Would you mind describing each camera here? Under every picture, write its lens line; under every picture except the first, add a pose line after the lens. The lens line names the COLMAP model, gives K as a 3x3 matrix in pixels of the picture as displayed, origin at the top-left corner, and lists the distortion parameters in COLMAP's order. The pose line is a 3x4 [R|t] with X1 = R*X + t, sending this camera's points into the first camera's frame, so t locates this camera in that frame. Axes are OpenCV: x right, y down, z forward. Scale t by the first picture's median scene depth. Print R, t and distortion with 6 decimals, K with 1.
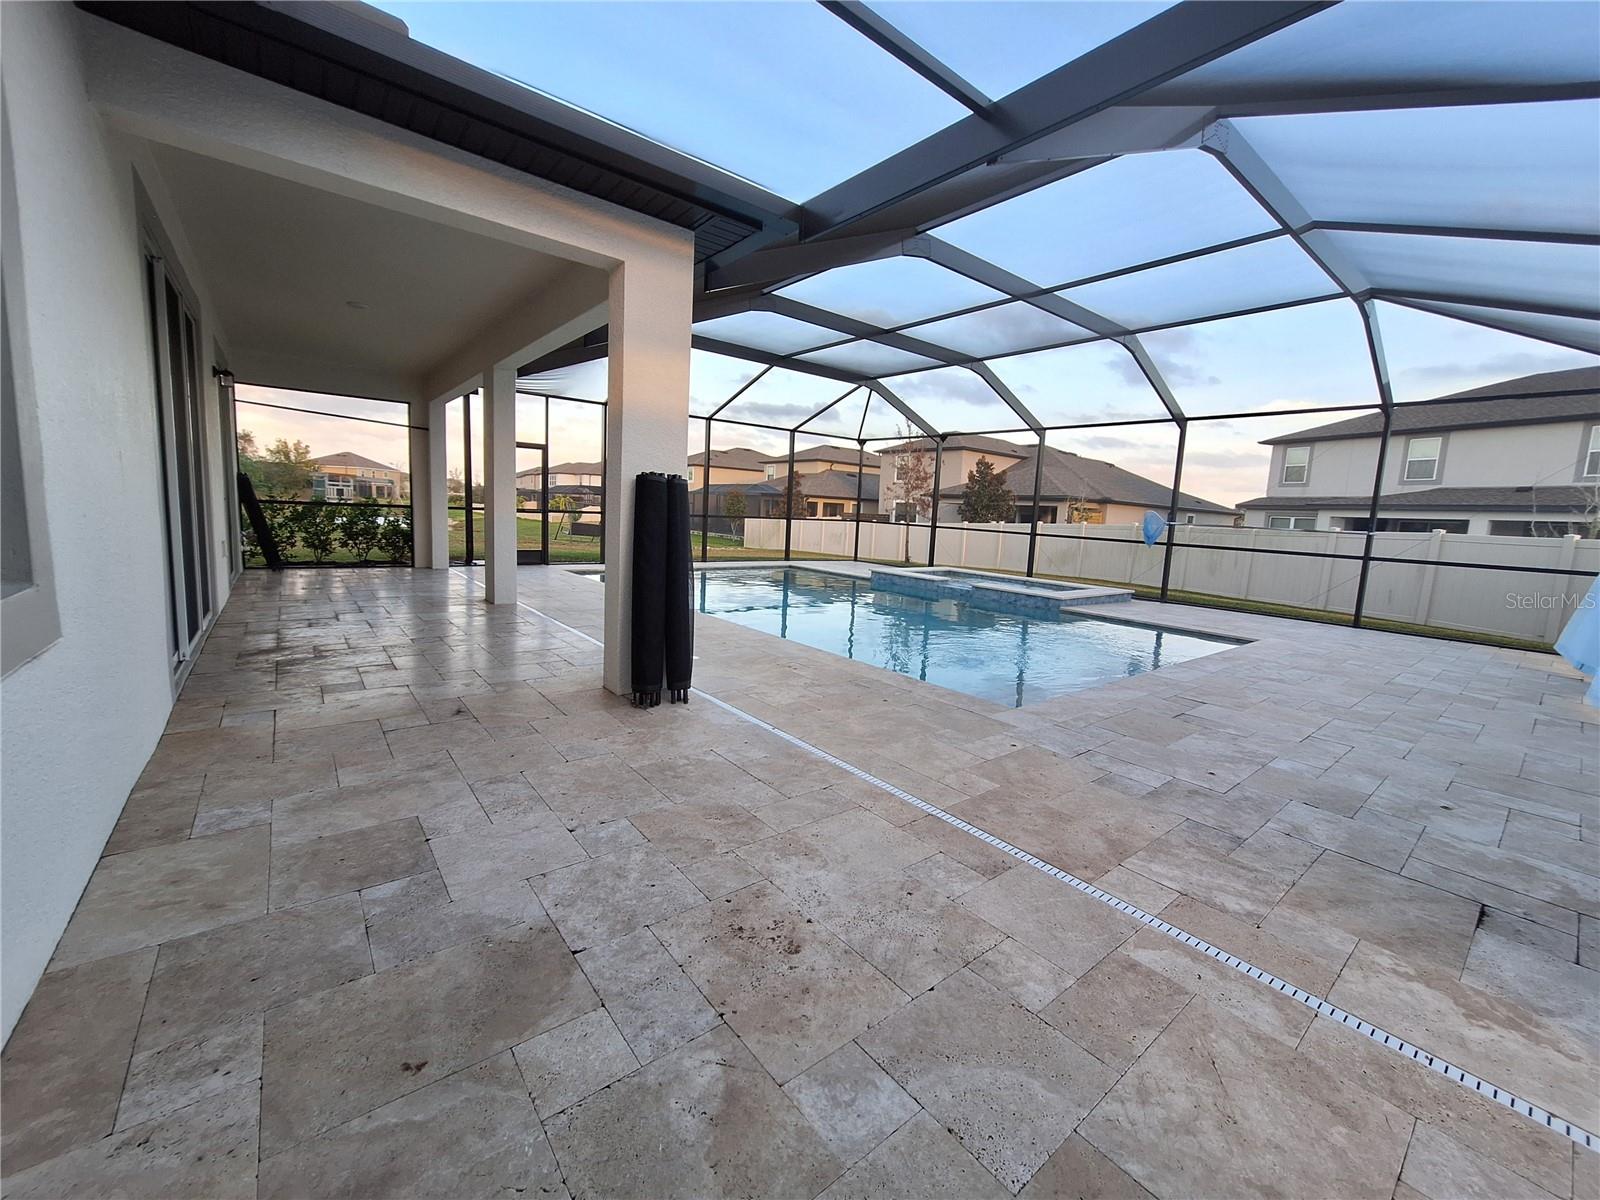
lens RADIAL K [[642.8, 0, 800.2], [0, 642.8, 589.1], [0, 0, 1]] dist [-0.006131, 0.000054]
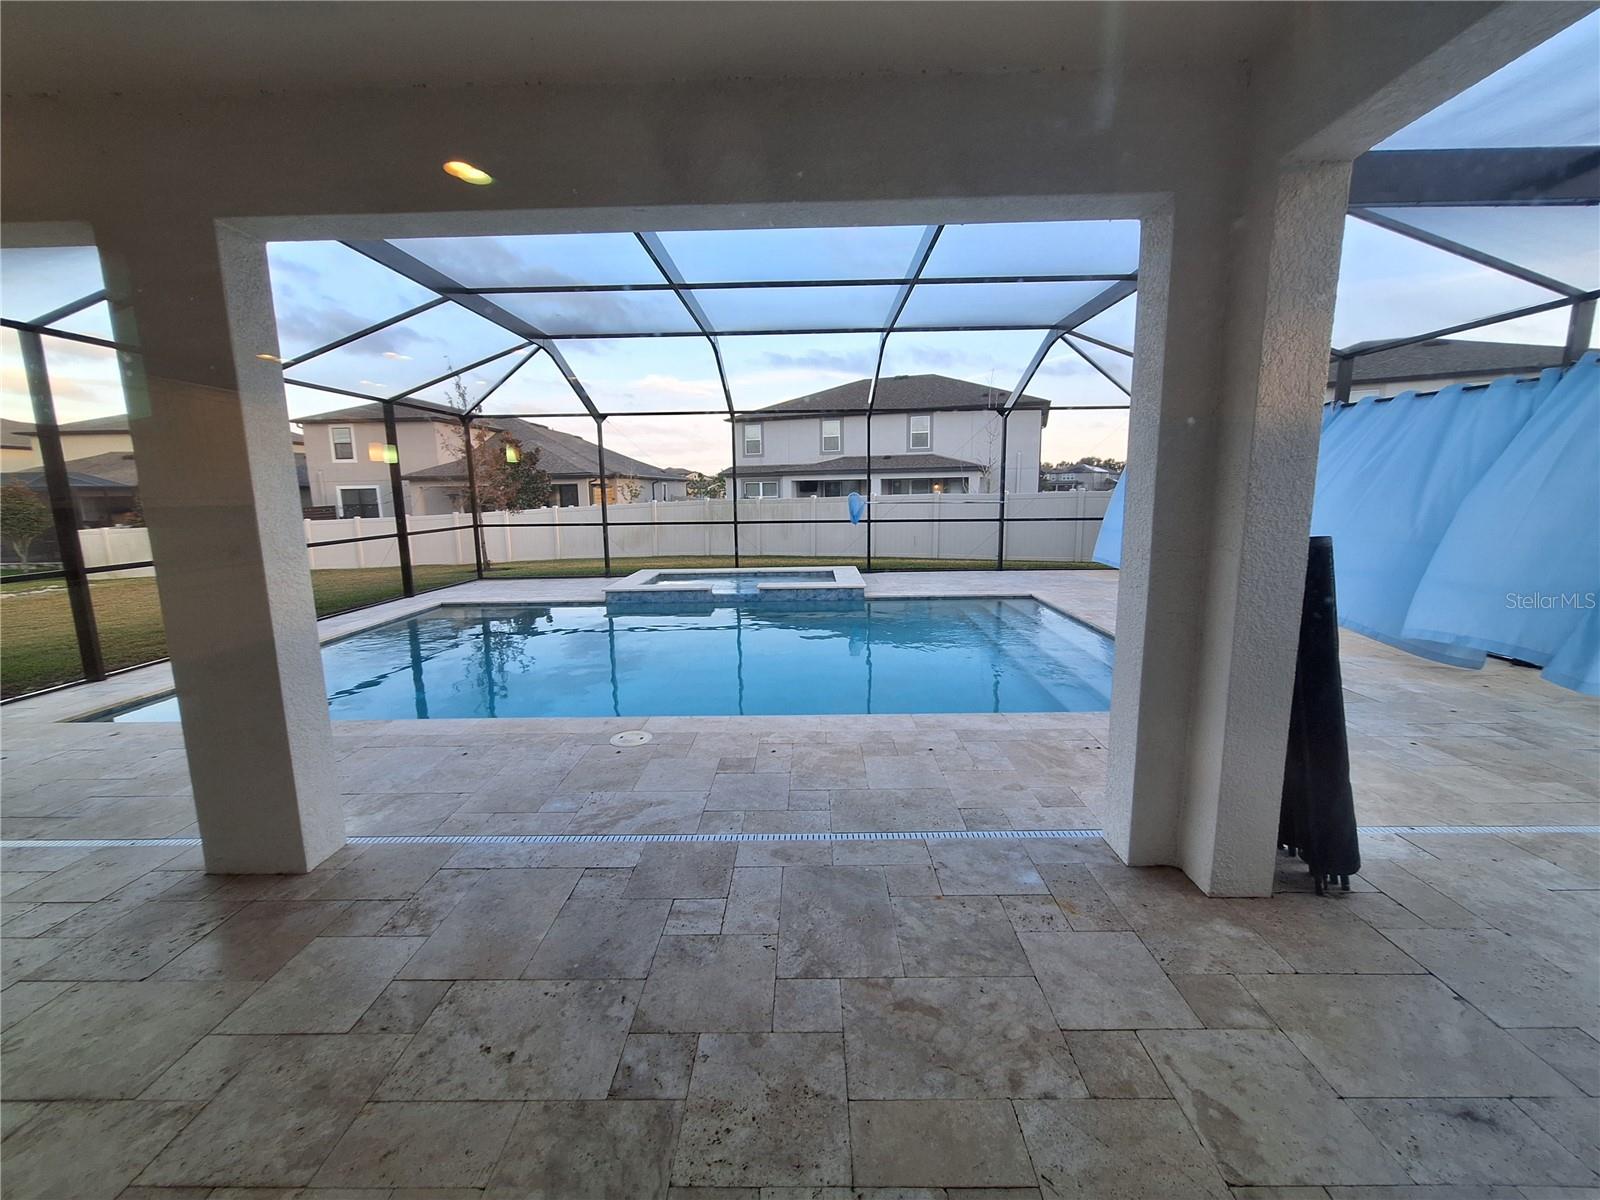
lens RADIAL K [[642.8, 0, 800.2], [0, 642.8, 589.1], [0, 0, 1]] dist [-0.006131, 0.000054]
pose [[0.641824, -0.179166, 0.745628, -0.365603], [0.144834, 0.983146, 0.111568, -0.095917], [-0.753050, 0.036385, 0.656956, 0.349281]]
